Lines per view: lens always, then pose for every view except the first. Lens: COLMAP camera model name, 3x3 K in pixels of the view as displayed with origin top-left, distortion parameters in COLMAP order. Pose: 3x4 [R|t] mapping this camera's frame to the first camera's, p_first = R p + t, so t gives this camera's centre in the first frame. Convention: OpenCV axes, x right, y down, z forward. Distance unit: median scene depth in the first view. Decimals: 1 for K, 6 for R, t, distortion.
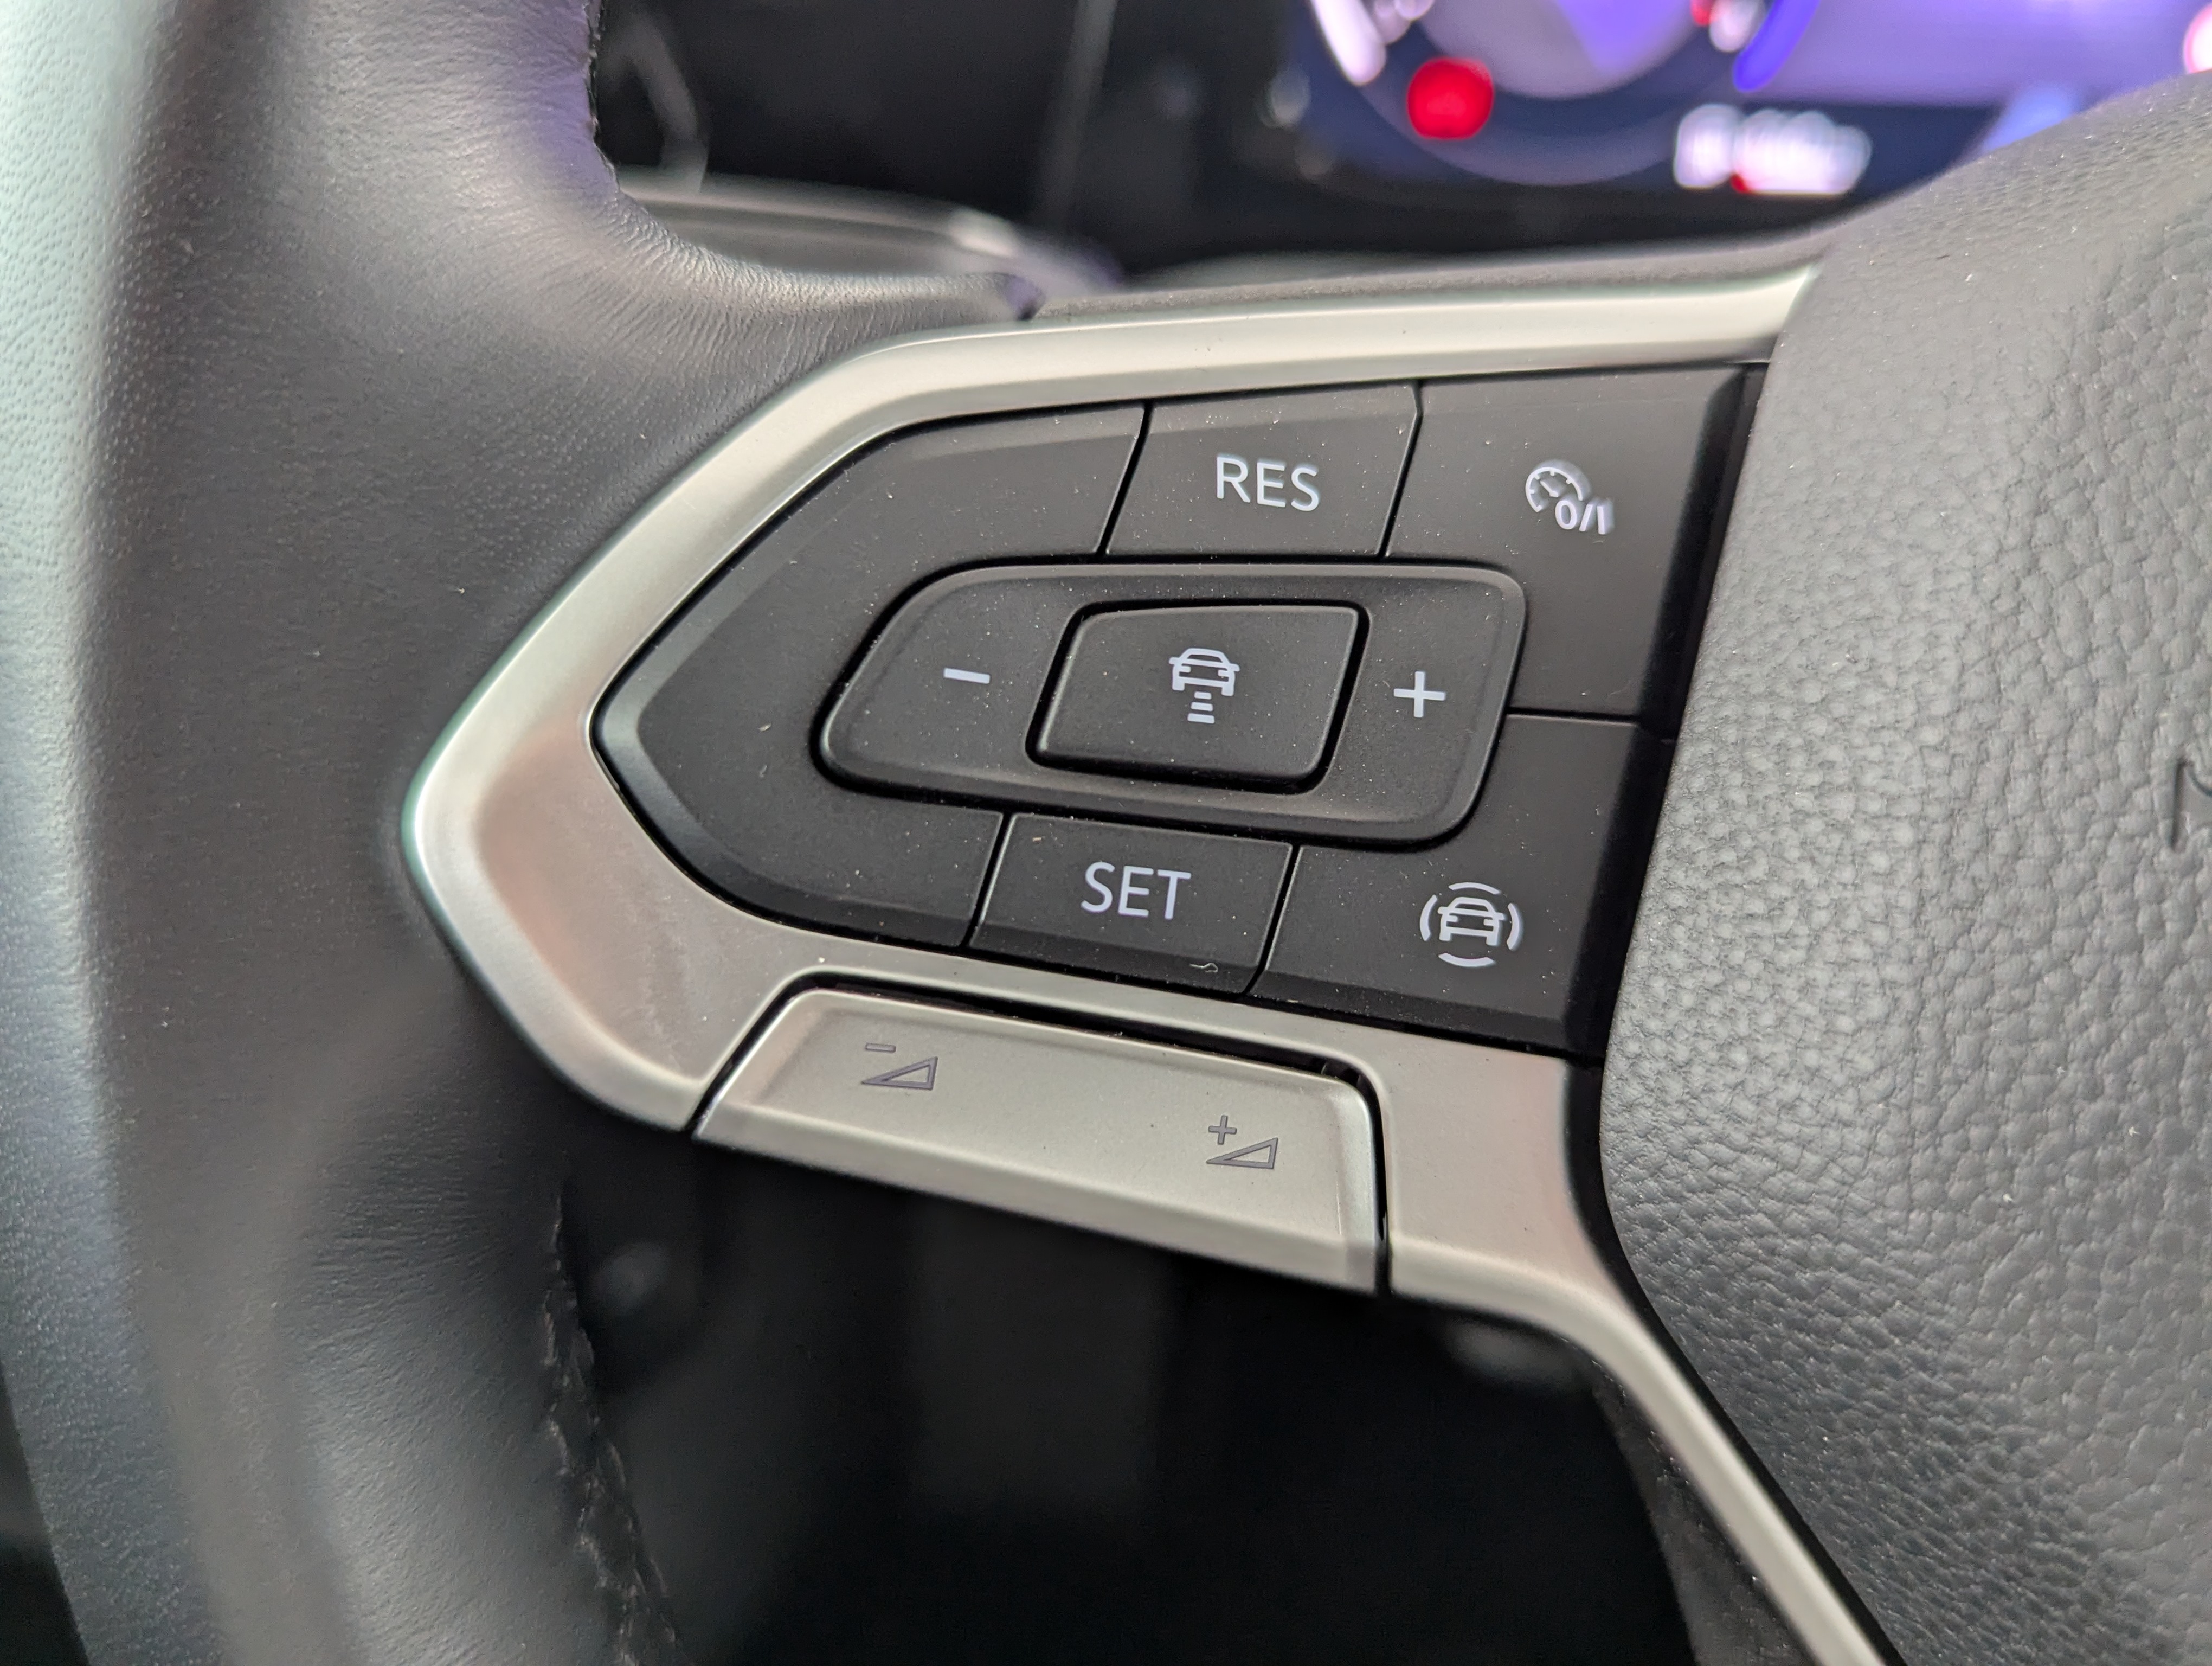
lens RADIAL K [[1881.3, 0, 1145.7], [0, 1881.3, 839.1], [0, 0, 1]] dist [-0.000626, -0.000750]
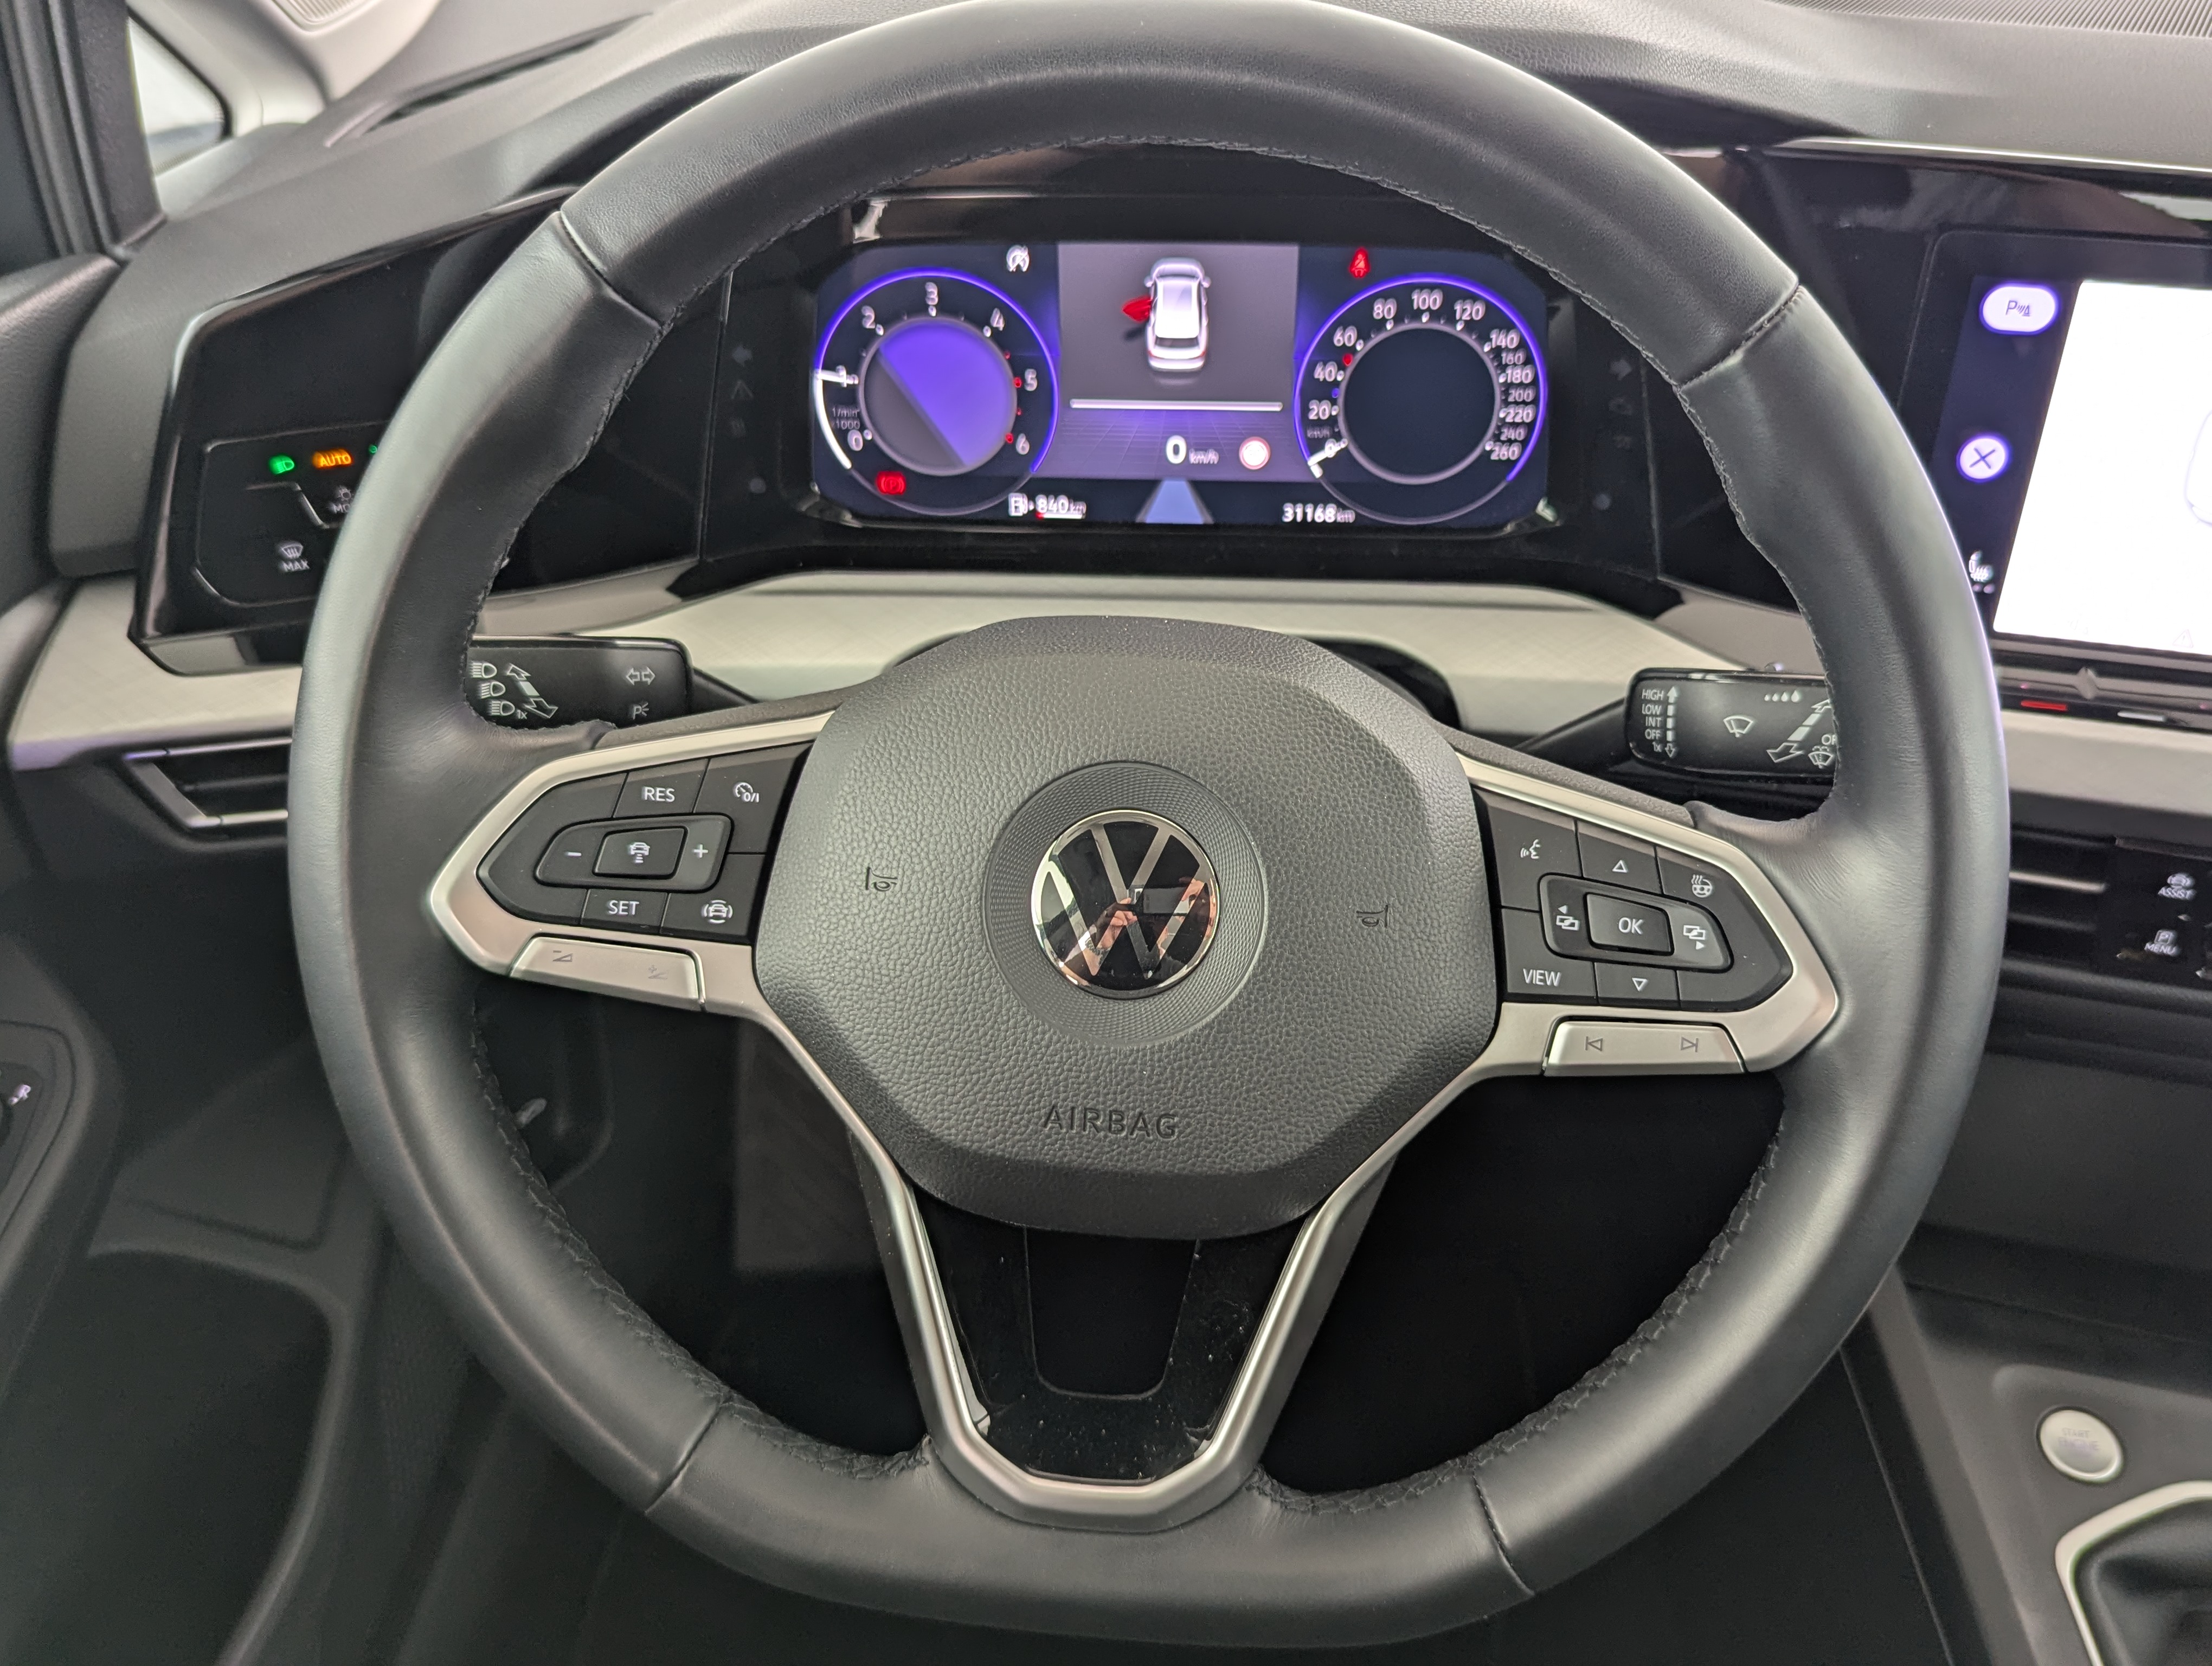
lens RADIAL K [[1853.1, 0, 1106.0], [0, 1853.1, 833.0], [0, 0, 1]] dist [0.059226, -0.085782]
pose [[0.998592, -0.042354, 0.031950, 0.843399], [0.041078, 0.998371, 0.039585, -0.228415], [-0.033575, -0.038217, 0.998705, -2.747279]]
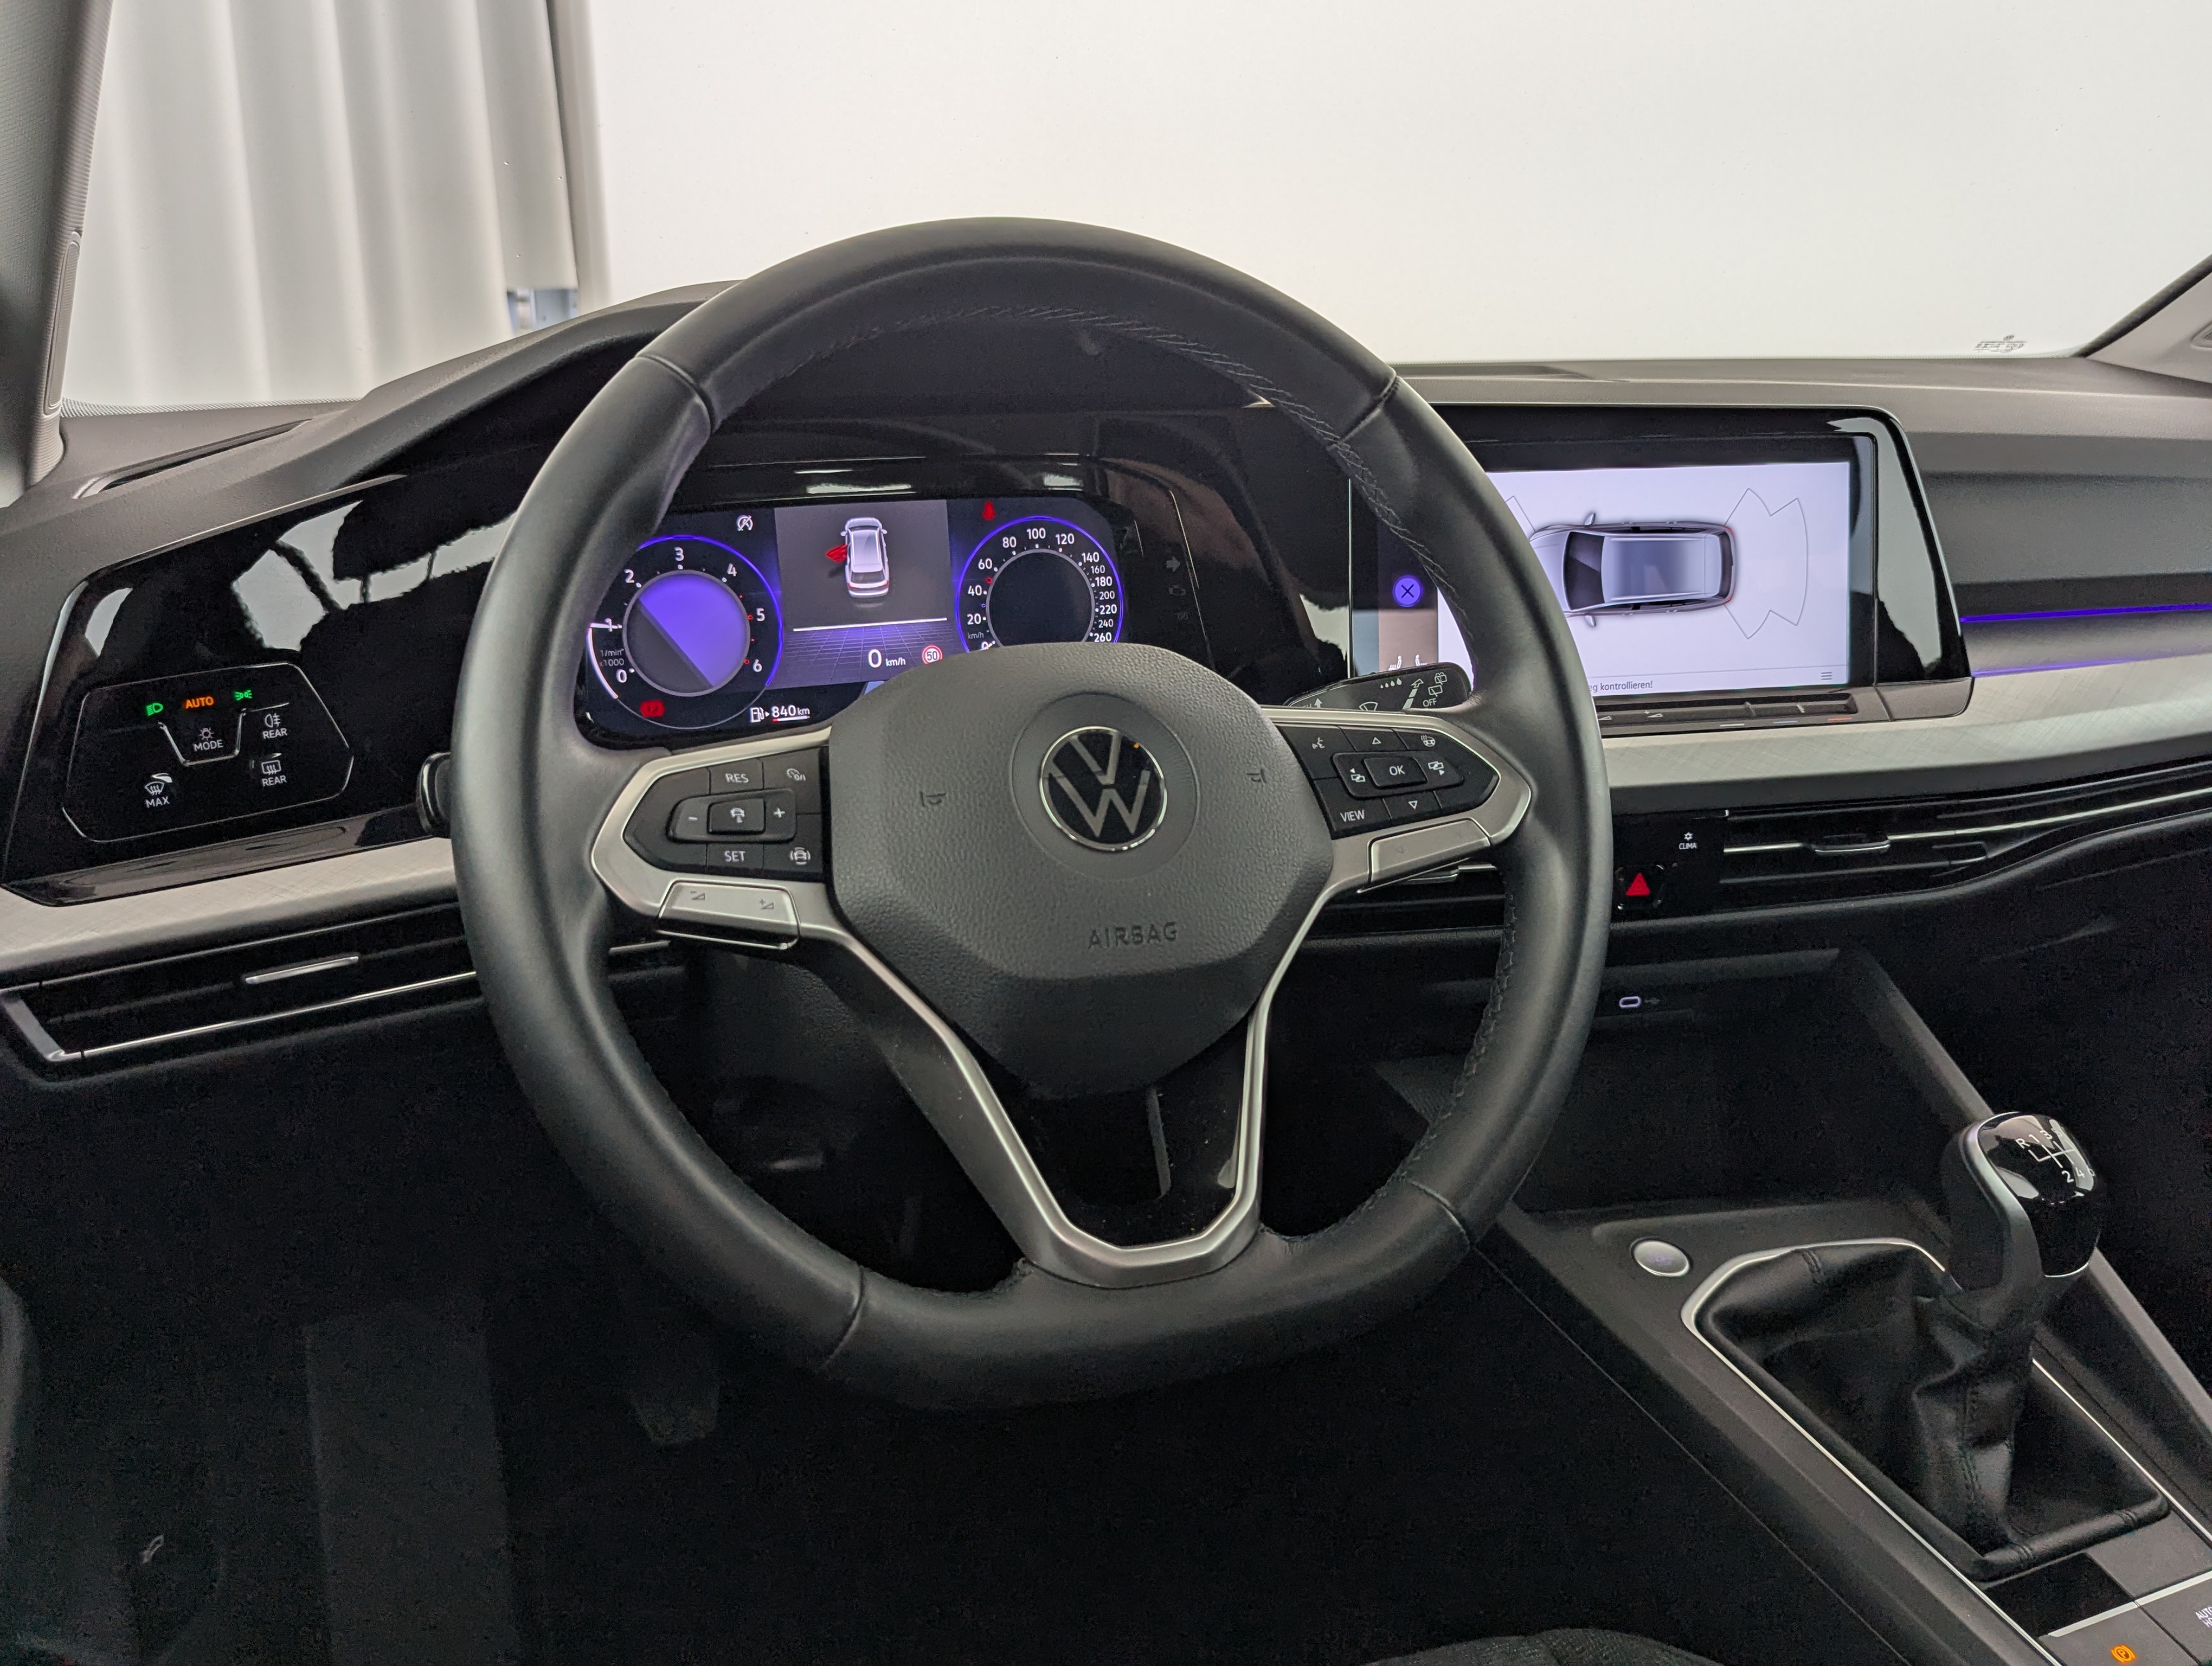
lens RADIAL K [[1863.1, 0, 1071.7], [0, 1863.1, 825.0], [0, 0, 1]] dist [0.046359, -0.005660]
pose [[0.872019, -0.144191, 0.467752, -1.472378], [0.274037, 0.935637, -0.222457, 1.247159], [-0.405570, 0.322168, 0.855407, -3.466916]]
